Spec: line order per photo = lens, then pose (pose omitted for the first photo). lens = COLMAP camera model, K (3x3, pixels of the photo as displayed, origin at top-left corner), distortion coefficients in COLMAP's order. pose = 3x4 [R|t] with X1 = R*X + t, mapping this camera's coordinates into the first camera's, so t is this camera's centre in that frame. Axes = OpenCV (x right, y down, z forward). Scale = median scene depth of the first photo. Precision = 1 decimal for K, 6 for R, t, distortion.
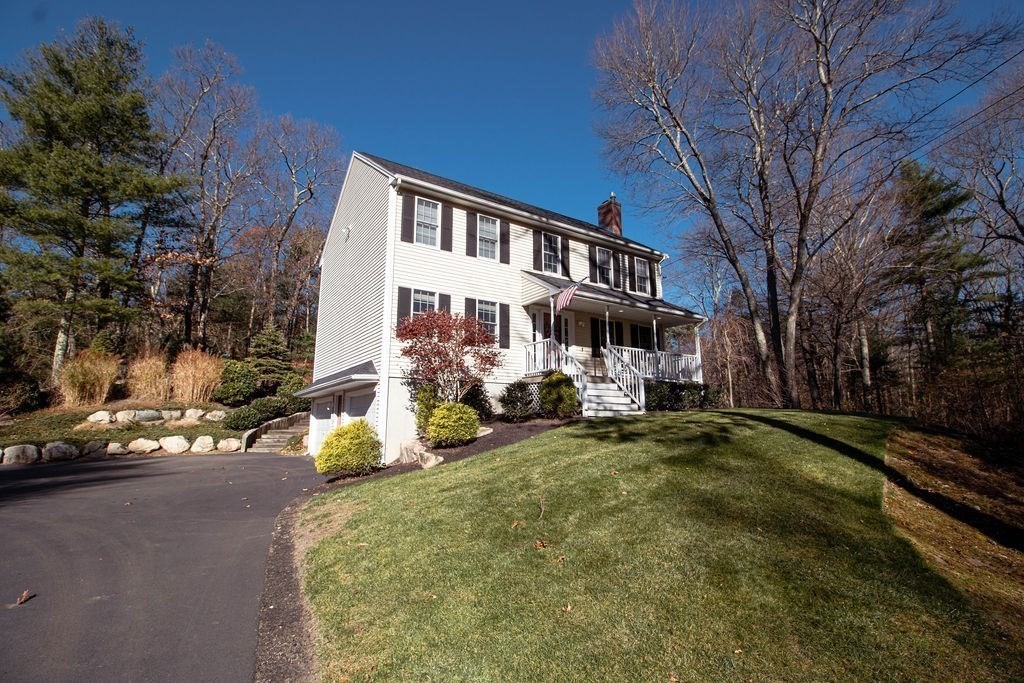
lens RADIAL K [[475.0, 0, 512.0], [0, 475.0, 341.5], [0, 0, 1]] dist [-0.000953, -0.000157]
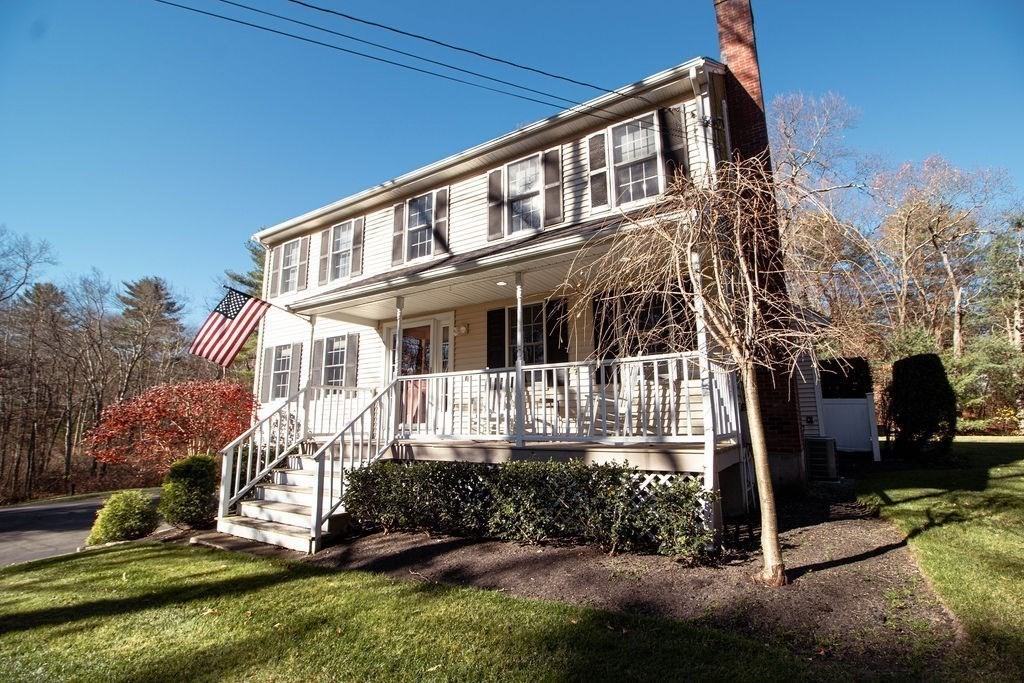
lens RADIAL K [[475.0, 0, 512.0], [0, 475.0, 341.5], [0, 0, 1]] dist [-0.000953, -0.000157]
pose [[0.390401, -0.157576, -0.907060, 0.660417], [0.154808, 0.982451, -0.104044, 0.039815], [0.907536, -0.099802, 0.407943, 0.853190]]
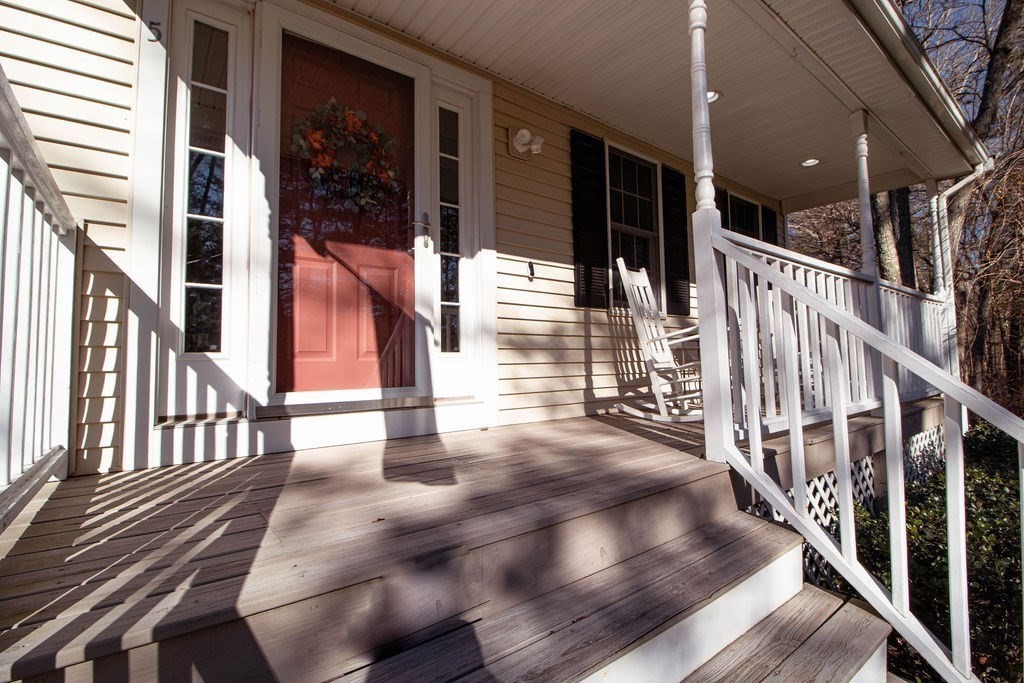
lens RADIAL K [[475.0, 0, 512.0], [0, 475.0, 341.5], [0, 0, 1]] dist [-0.000953, -0.000157]
pose [[0.996654, -0.010021, 0.081121, 0.124662], [-0.000640, 0.991469, 0.130342, 0.020154], [-0.081735, -0.129957, 0.988145, 0.805446]]
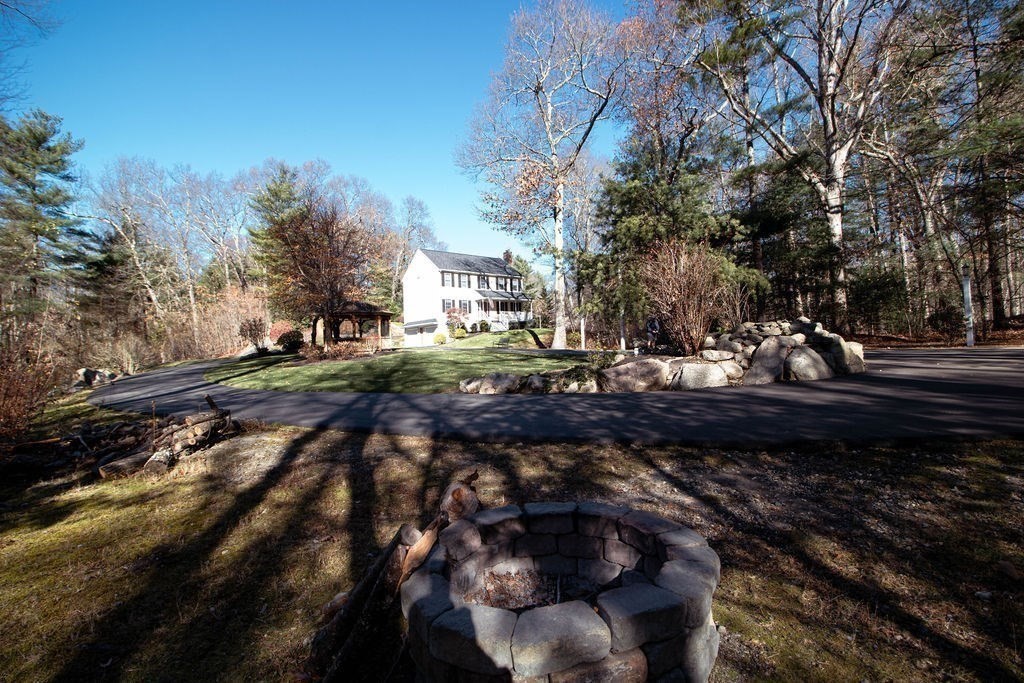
lens RADIAL K [[475.0, 0, 512.0], [0, 475.0, 341.5], [0, 0, 1]] dist [-0.000953, -0.000157]
pose [[0.993758, -0.037756, 0.104976, -0.076521], [0.025403, 0.992853, 0.116612, -0.162939], [-0.108629, -0.113217, 0.987614, -2.251676]]
